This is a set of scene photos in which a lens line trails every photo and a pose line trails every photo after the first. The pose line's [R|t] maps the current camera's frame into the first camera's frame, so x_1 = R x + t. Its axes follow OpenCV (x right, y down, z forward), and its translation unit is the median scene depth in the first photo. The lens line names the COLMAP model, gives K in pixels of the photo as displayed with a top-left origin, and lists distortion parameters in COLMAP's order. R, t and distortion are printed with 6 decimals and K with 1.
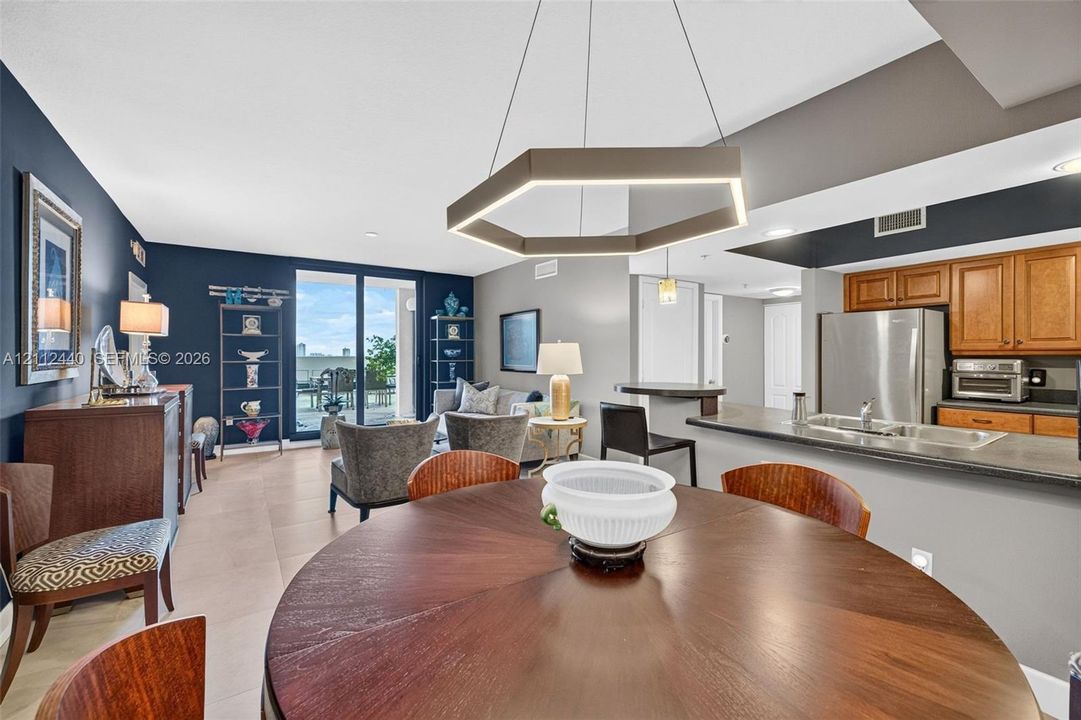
lens RADIAL K [[452.5, 0, 543.8], [0, 452.5, 355.3], [0, 0, 1]] dist [0.005597, -0.000640]
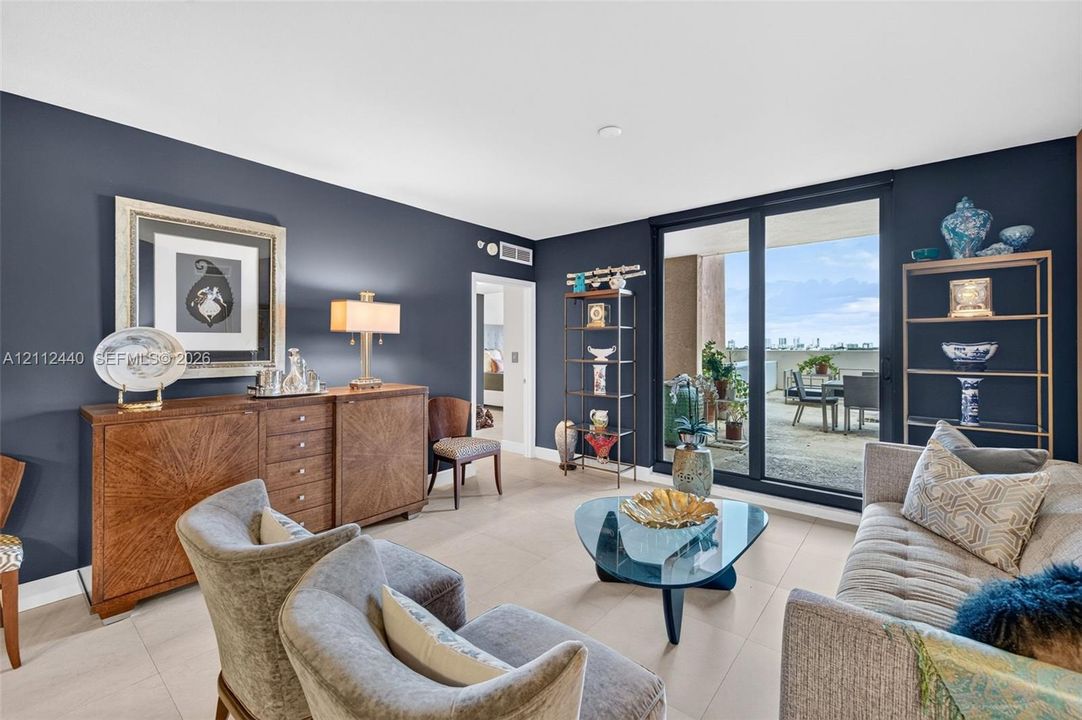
lens RADIAL K [[452.9, 0, 542.4], [0, 452.9, 348.1], [0, 0, 1]] dist [0.005597, -0.000640]
pose [[0.266177, 0.005030, -0.963911, 0.094738], [-0.002941, 0.999986, 0.004406, -0.011248], [0.963920, 0.001662, 0.266188, 0.643118]]
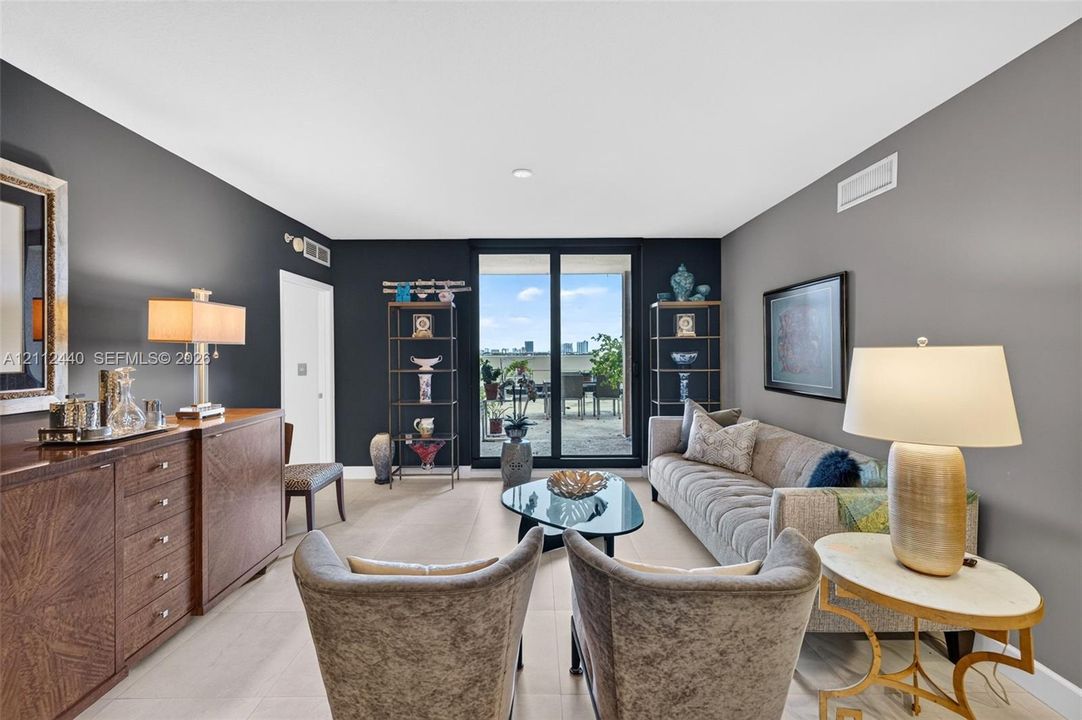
lens RADIAL K [[452.9, 0, 537.4], [0, 452.9, 354.2], [0, 0, 1]] dist [0.005597, -0.000640]
pose [[0.825536, -0.000625, -0.564348, -0.009369], [0.004646, 0.999973, 0.005687, -0.017965], [0.564330, -0.007317, 0.825517, 0.407140]]
